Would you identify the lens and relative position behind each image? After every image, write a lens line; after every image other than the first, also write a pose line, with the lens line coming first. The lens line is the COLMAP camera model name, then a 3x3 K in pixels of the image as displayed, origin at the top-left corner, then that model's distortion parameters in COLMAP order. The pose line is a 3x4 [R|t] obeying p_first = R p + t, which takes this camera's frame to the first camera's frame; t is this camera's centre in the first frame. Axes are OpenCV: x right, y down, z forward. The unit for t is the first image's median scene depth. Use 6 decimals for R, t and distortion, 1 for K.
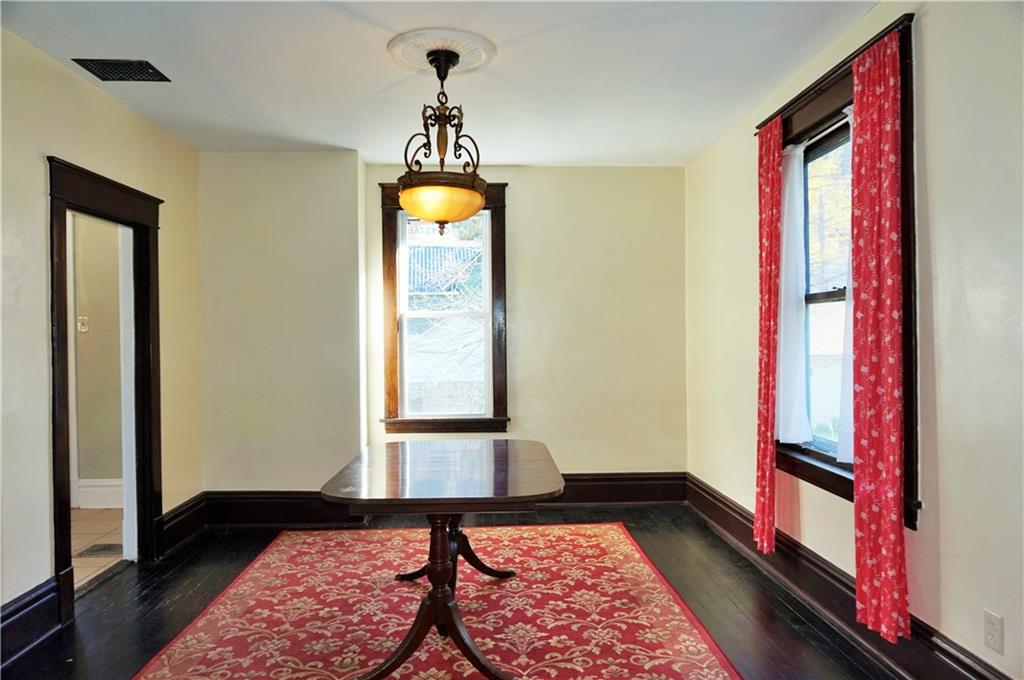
lens RADIAL K [[701.9, 0, 503.2], [0, 701.9, 354.6], [0, 0, 1]] dist [-0.023558, 0.027414]
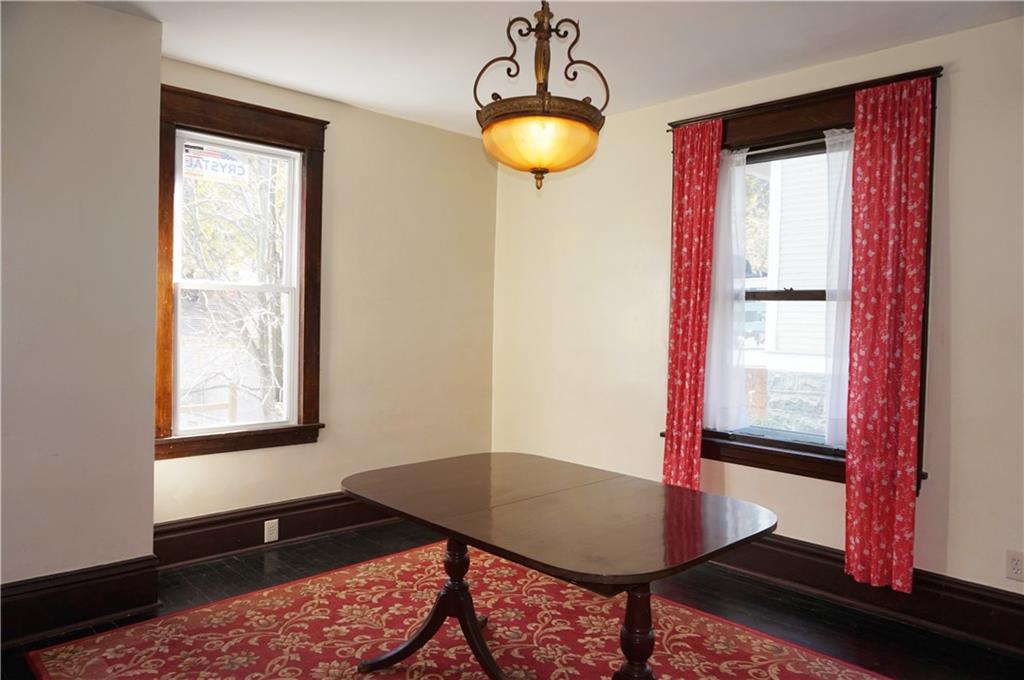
lens RADIAL K [[701.9, 0, 505.8], [0, 701.9, 353.1], [0, 0, 1]] dist [-0.023558, 0.027414]
pose [[0.740418, -0.008945, 0.672087, -0.553538], [-0.009539, 0.999671, 0.023813, -0.014147], [-0.672079, -0.024042, 0.740089, 0.433590]]
